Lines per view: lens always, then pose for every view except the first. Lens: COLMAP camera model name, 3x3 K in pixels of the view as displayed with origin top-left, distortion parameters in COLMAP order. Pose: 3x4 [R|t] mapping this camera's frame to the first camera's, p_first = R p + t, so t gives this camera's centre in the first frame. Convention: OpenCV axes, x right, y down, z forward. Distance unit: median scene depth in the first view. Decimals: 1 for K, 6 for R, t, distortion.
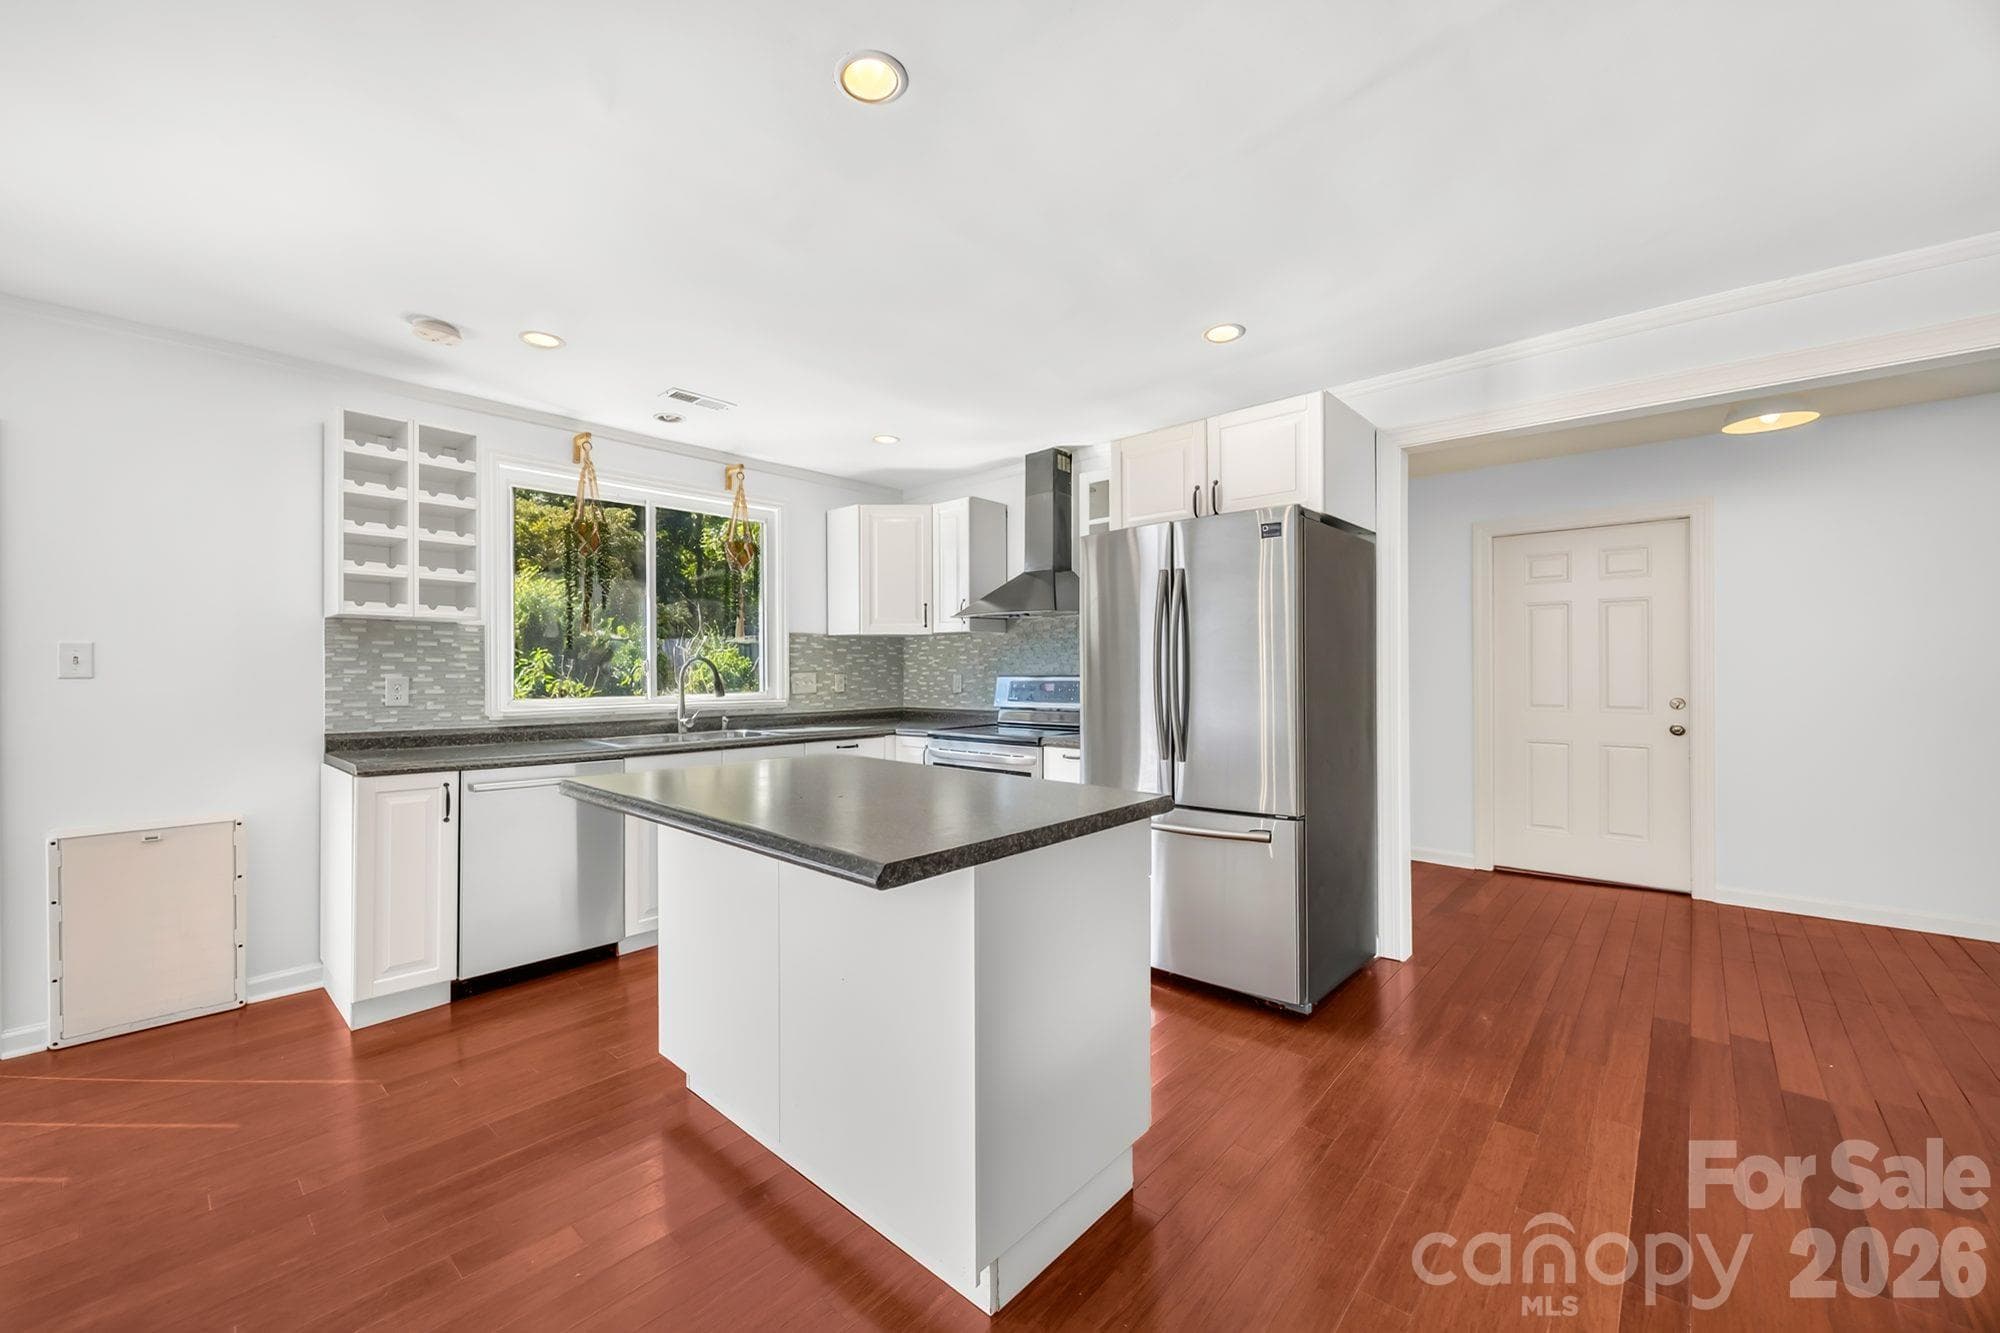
lens RADIAL K [[764.9, 0, 1006.0], [0, 764.9, 669.0], [0, 0, 1]] dist [-0.003813, -0.000297]
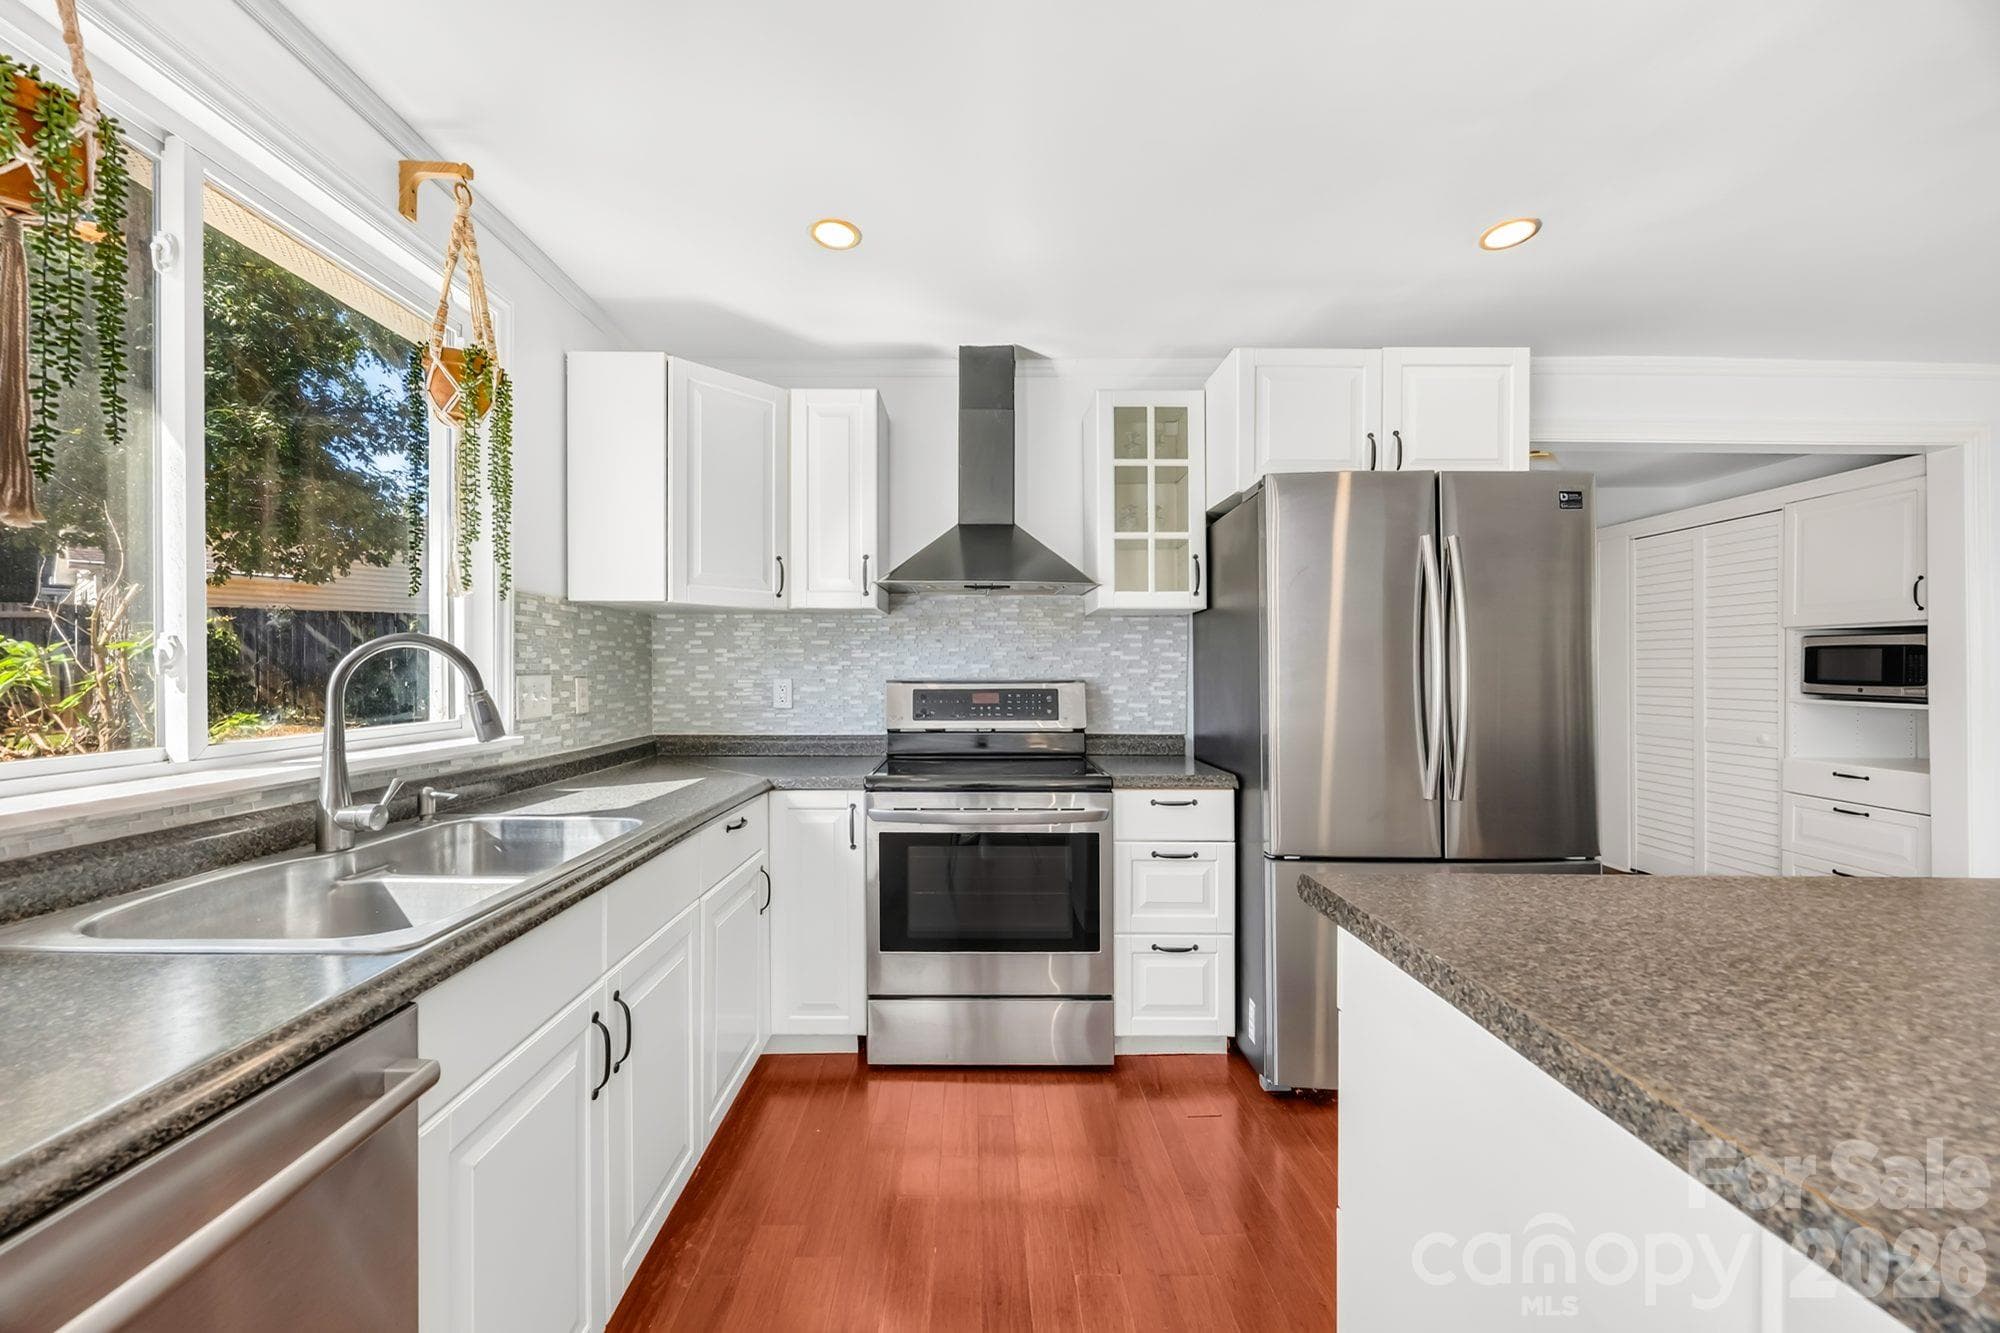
lens RADIAL K [[764.9, 0, 987.0], [0, 764.9, 671.8], [0, 0, 1]] dist [-0.003813, -0.000297]
pose [[0.749088, 0.005594, 0.662447, -0.431532], [-0.005818, 0.999981, -0.001866, 0.002334], [-0.662445, -0.002456, 0.749106, 0.542162]]
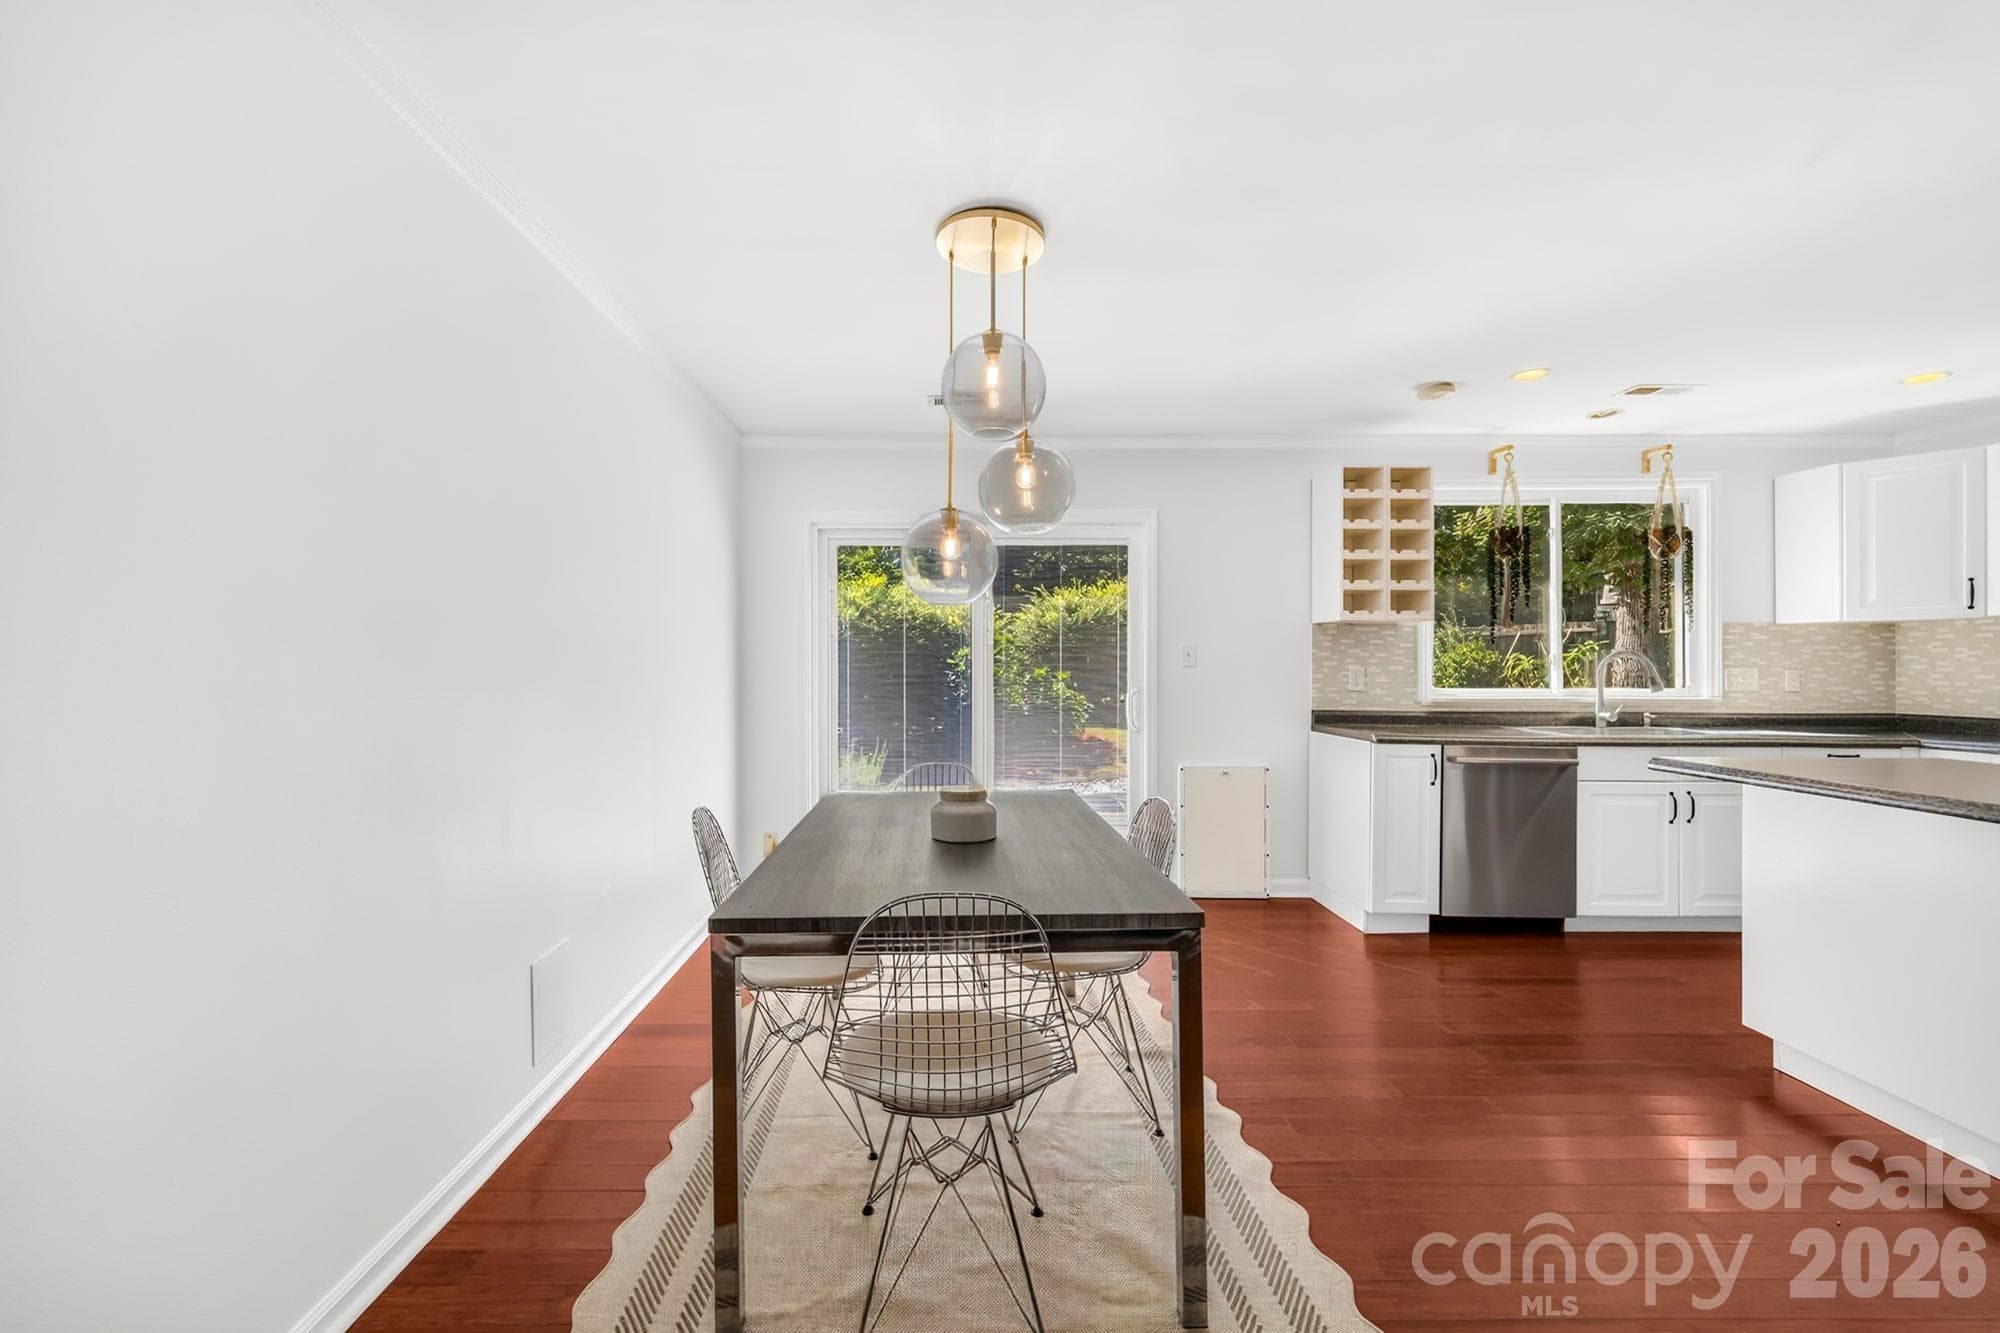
lens RADIAL K [[764.9, 0, 1000.1], [0, 764.9, 663.1], [0, 0, 1]] dist [-0.003813, -0.000297]
pose [[0.657638, 0.007925, -0.753293, -0.188894], [-0.004049, 0.999967, 0.006985, -0.003315], [0.753323, -0.001544, 0.657648, -0.245857]]
